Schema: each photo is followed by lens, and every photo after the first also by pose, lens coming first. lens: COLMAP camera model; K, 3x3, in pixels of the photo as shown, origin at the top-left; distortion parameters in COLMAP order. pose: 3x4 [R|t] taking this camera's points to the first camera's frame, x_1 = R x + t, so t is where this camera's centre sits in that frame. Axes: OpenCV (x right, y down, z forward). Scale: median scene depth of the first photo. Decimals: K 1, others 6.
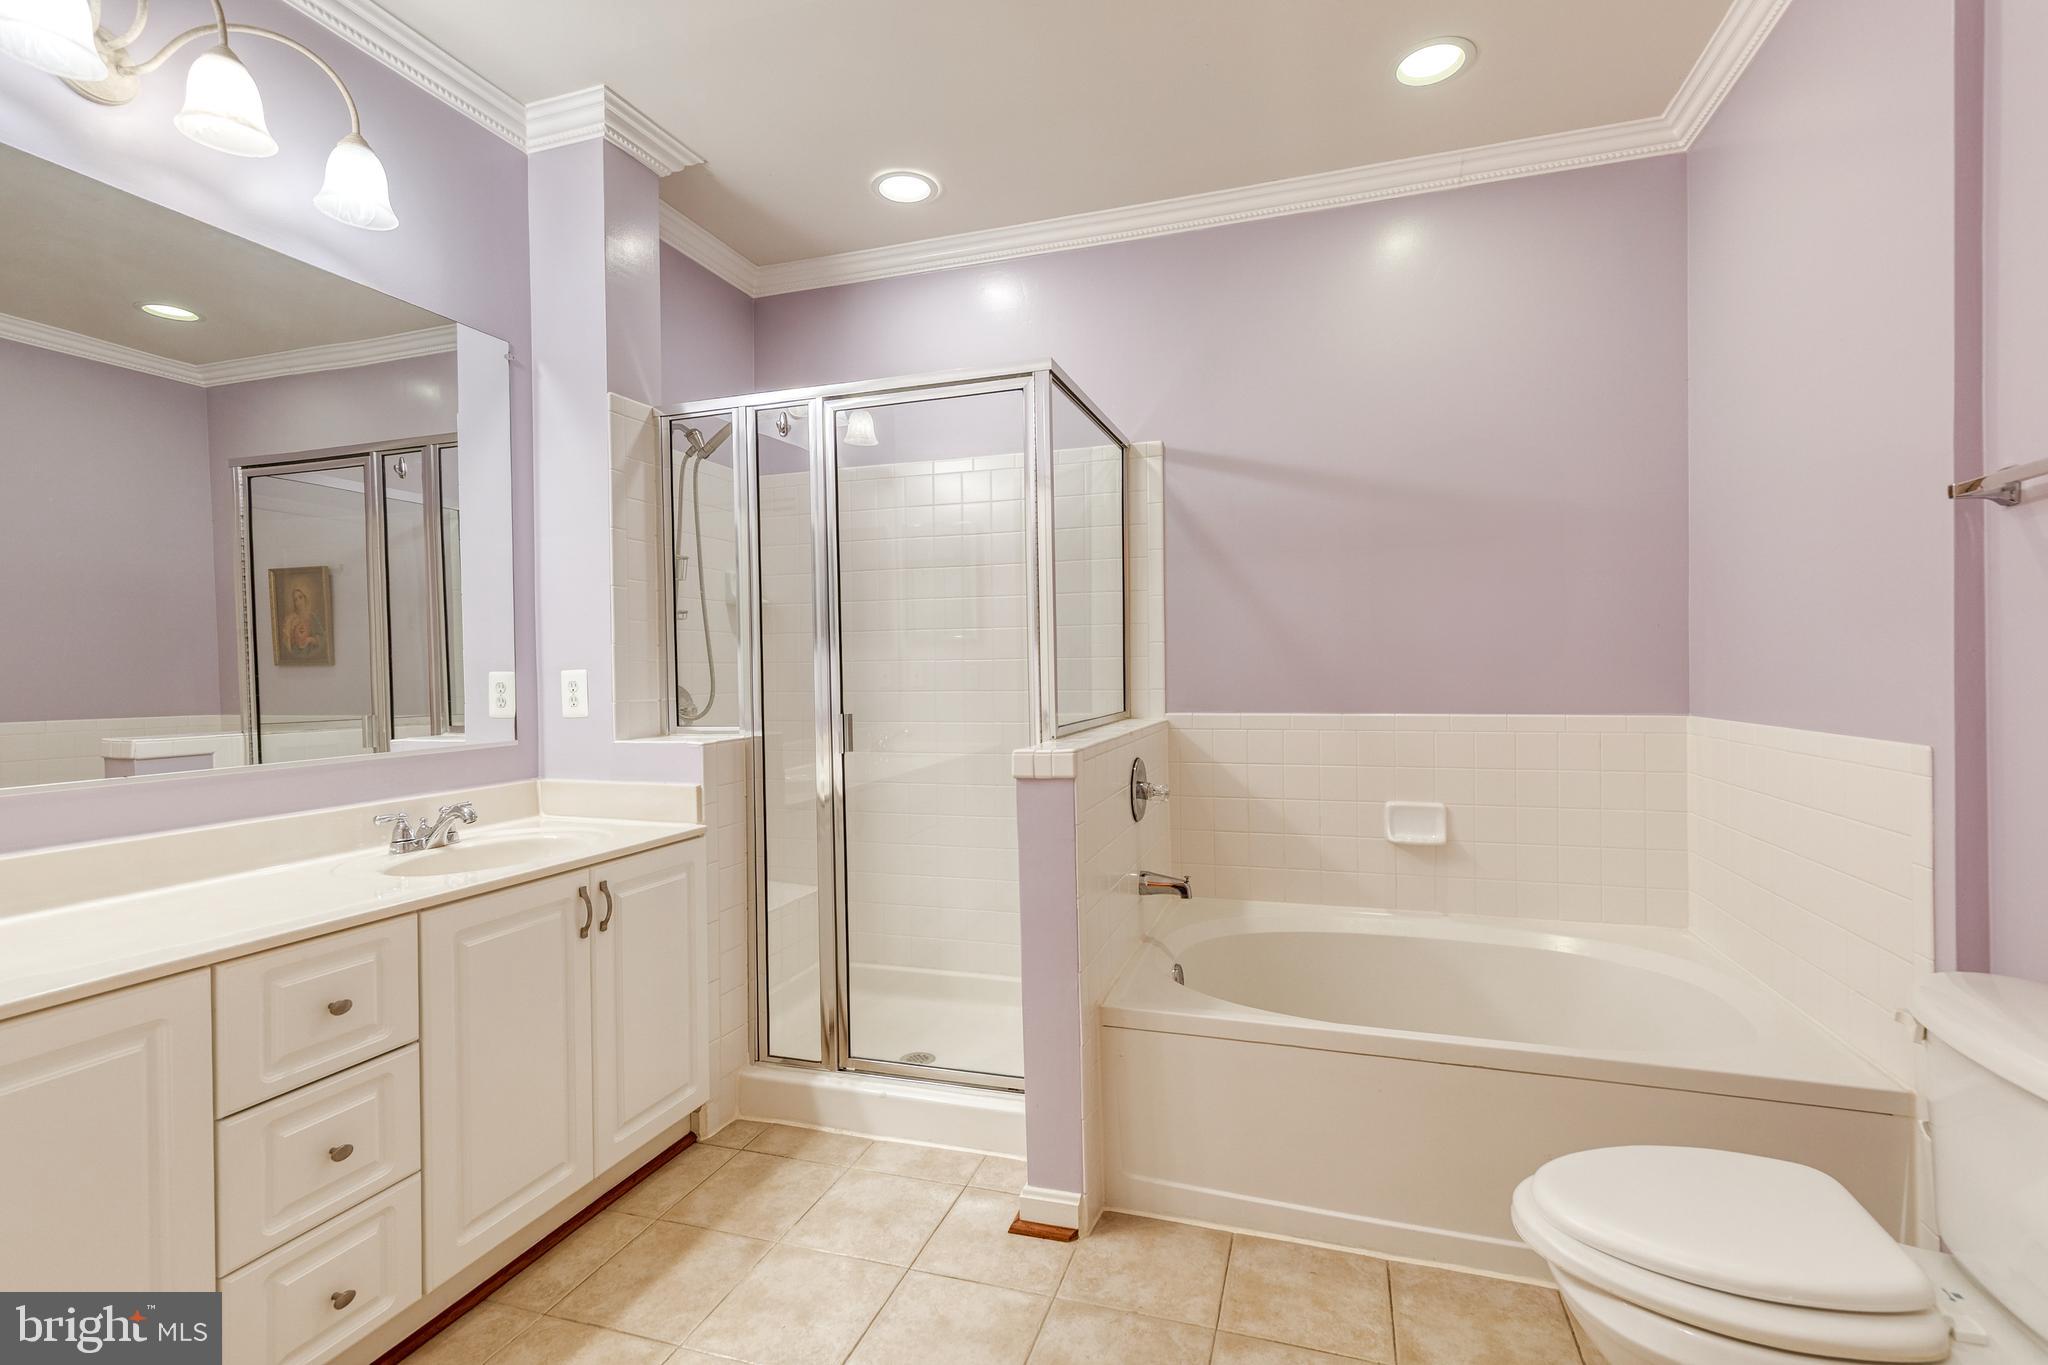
lens RADIAL K [[917.7, 0, 1029.9], [0, 917.7, 666.6], [0, 0, 1]] dist [0.007274, -0.000317]
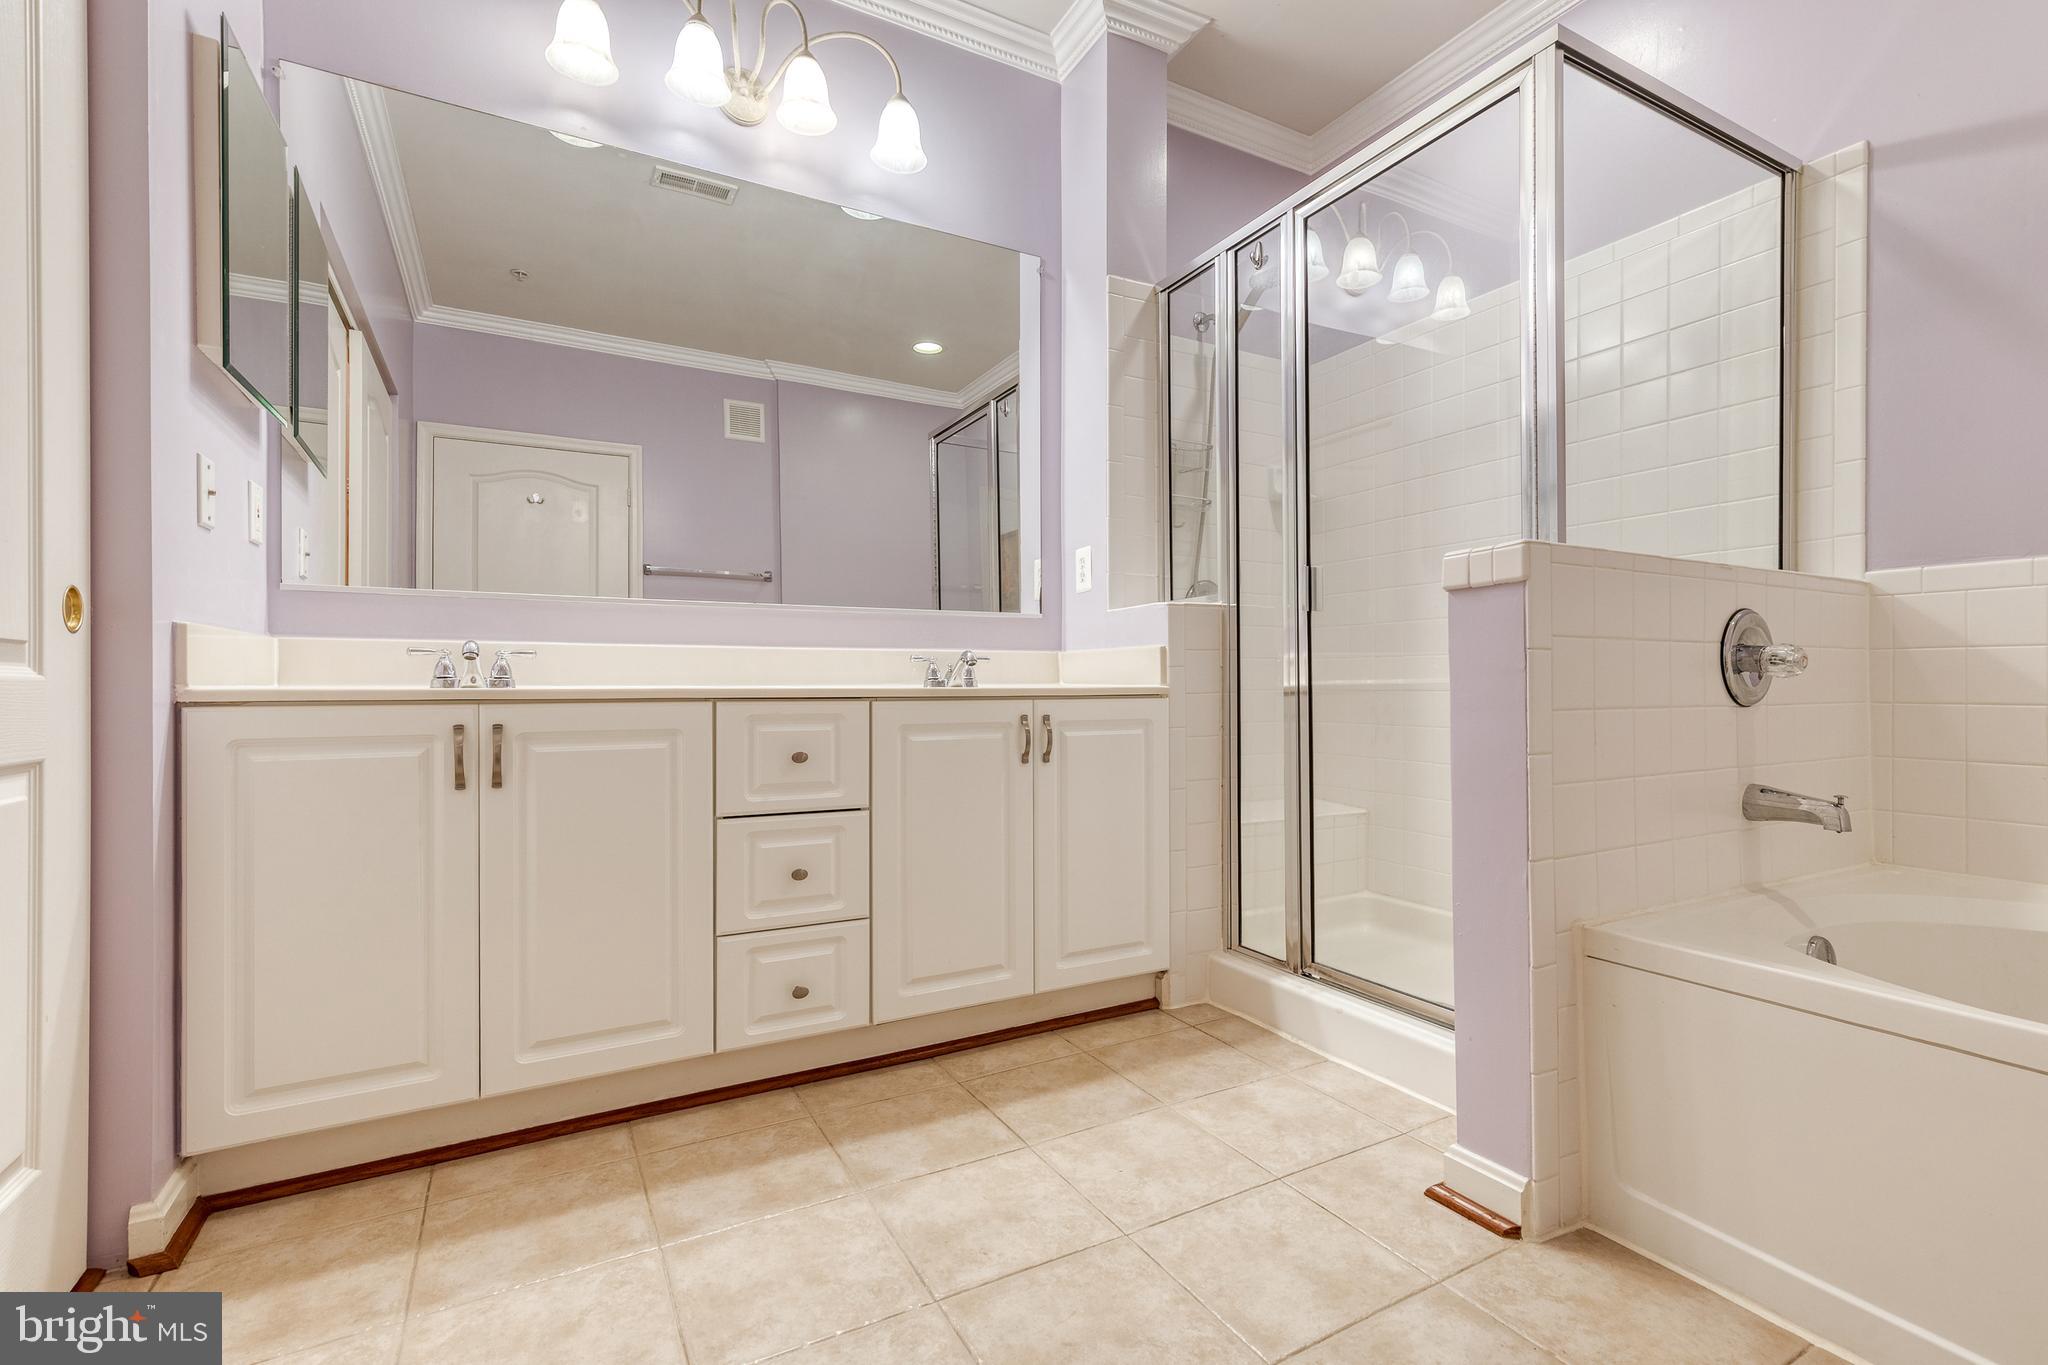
lens RADIAL K [[917.7, 0, 1029.9], [0, 917.7, 666.6], [0, 0, 1]] dist [0.007274, -0.000317]
pose [[0.737509, 0.009070, -0.675276, 0.210160], [-0.008042, 0.999957, 0.004648, 0.161299], [0.675289, 0.002002, 0.737551, 0.201138]]
